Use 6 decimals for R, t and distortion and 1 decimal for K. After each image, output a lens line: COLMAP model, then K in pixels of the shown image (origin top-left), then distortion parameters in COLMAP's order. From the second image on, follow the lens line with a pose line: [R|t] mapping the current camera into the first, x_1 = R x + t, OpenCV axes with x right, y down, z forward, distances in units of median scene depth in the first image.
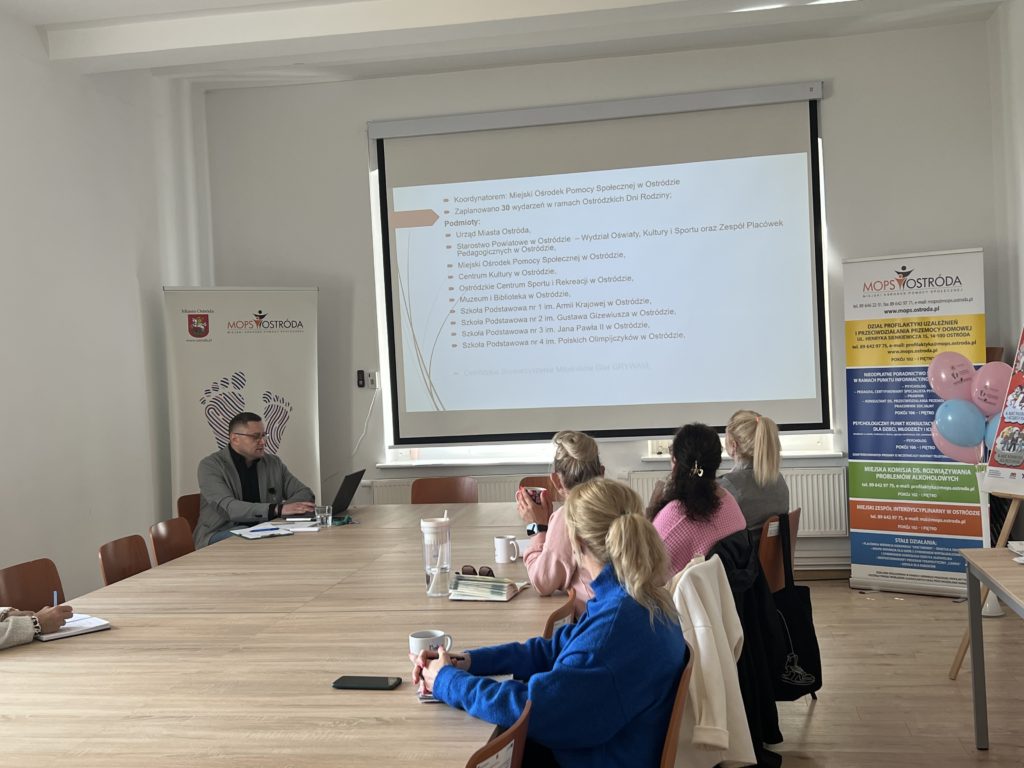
lens RADIAL K [[1177.8, 0, 516.1], [0, 1177.8, 390.3], [0, 0, 1]] dist [0.078671, 0.000000]
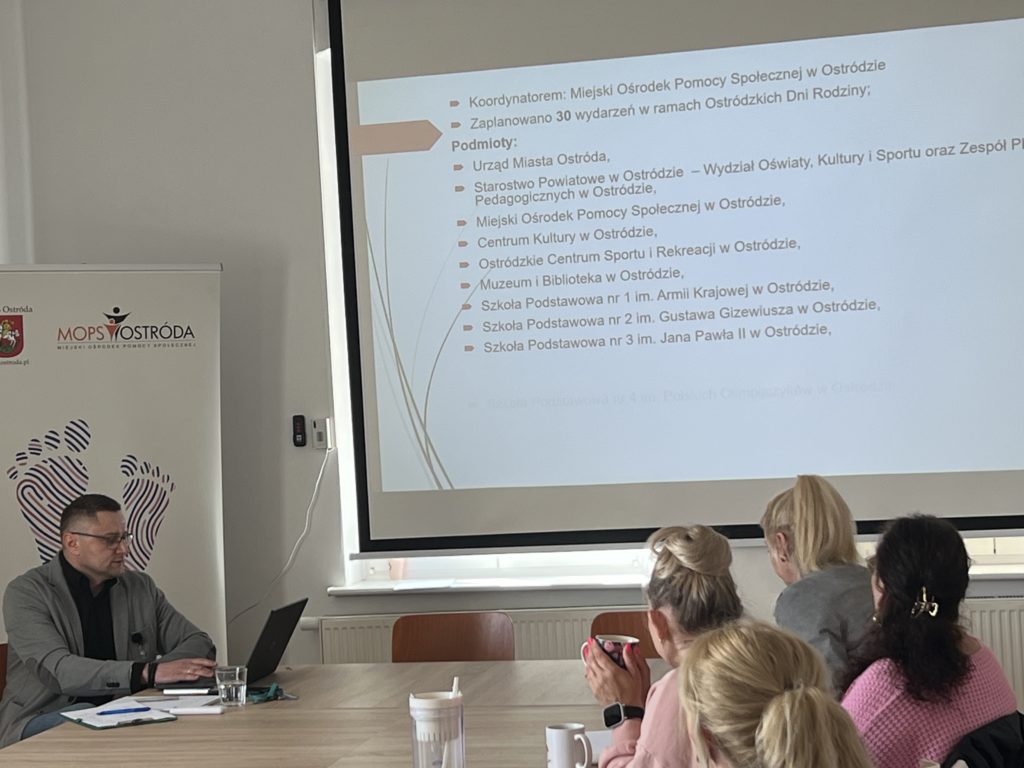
lens RADIAL K [[2152.9, 0, 508.8], [0, 2152.9, 409.3], [0, 0, 1]] dist [0.090218, 0.000000]
pose [[0.999407, -0.004214, -0.034187, -0.000687], [0.003602, 0.999833, -0.017942, -0.001710], [0.034257, 0.017809, 0.999254, 0.007572]]
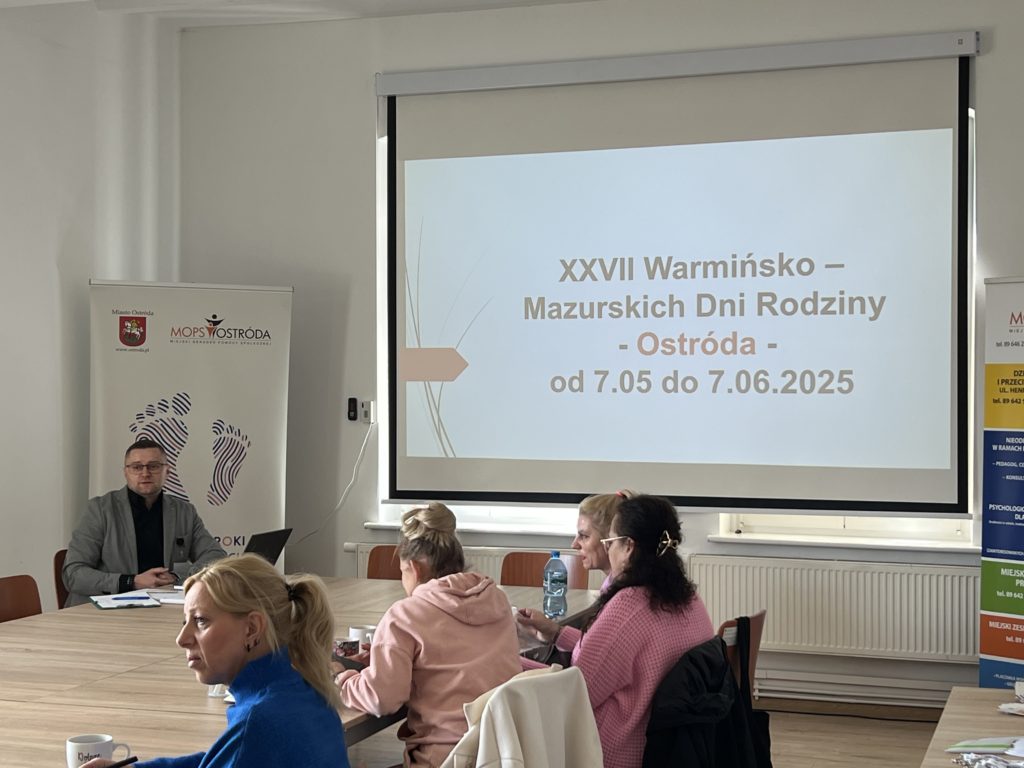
lens RADIAL K [[1633.5, 0, 533.2], [0, 1633.5, 392.1], [0, 0, 1]] dist [0.109948, 0.000000]
pose [[0.987314, 0.049355, -0.150911, 0.158834], [-0.052513, 0.998475, -0.017009, -0.010012], [0.149842, 0.024718, 0.988401, -0.027645]]
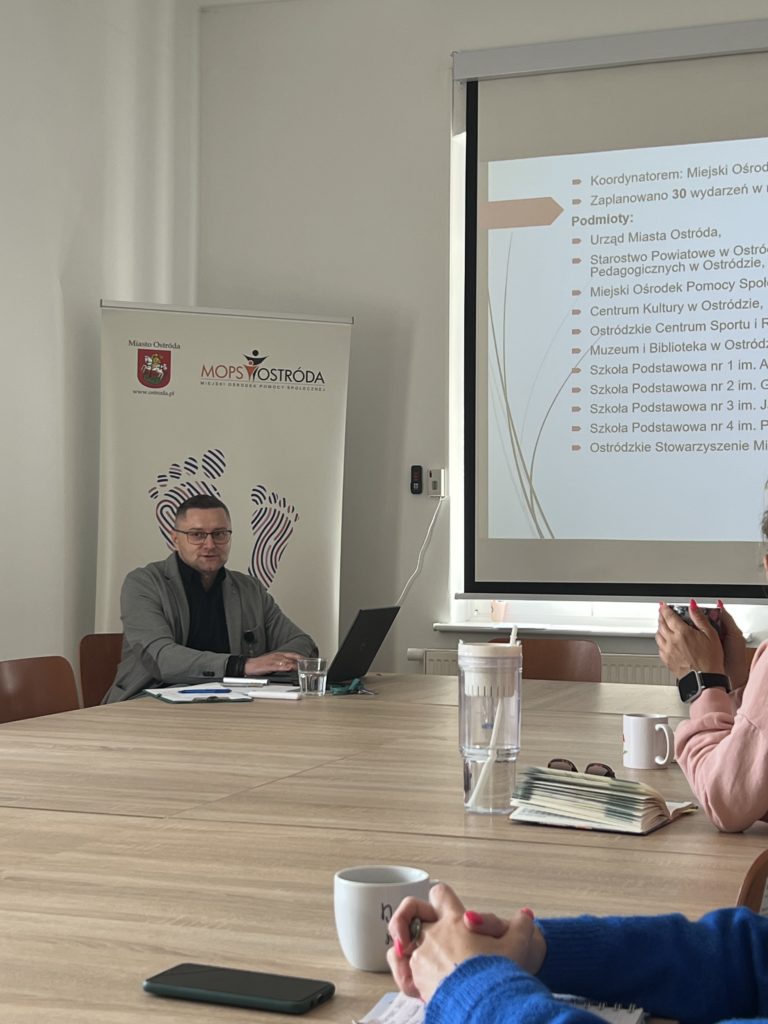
lens RADIAL K [[1633.5, 0, 382.3], [0, 1633.5, 522.3], [0, 0, 1]] dist [0.109948, 0.000000]
pose [[0.982752, 0.051971, -0.177477, -0.000154], [-0.059269, 0.997590, -0.036065, 0.048013], [0.175175, 0.045961, 0.983464, 0.201661]]
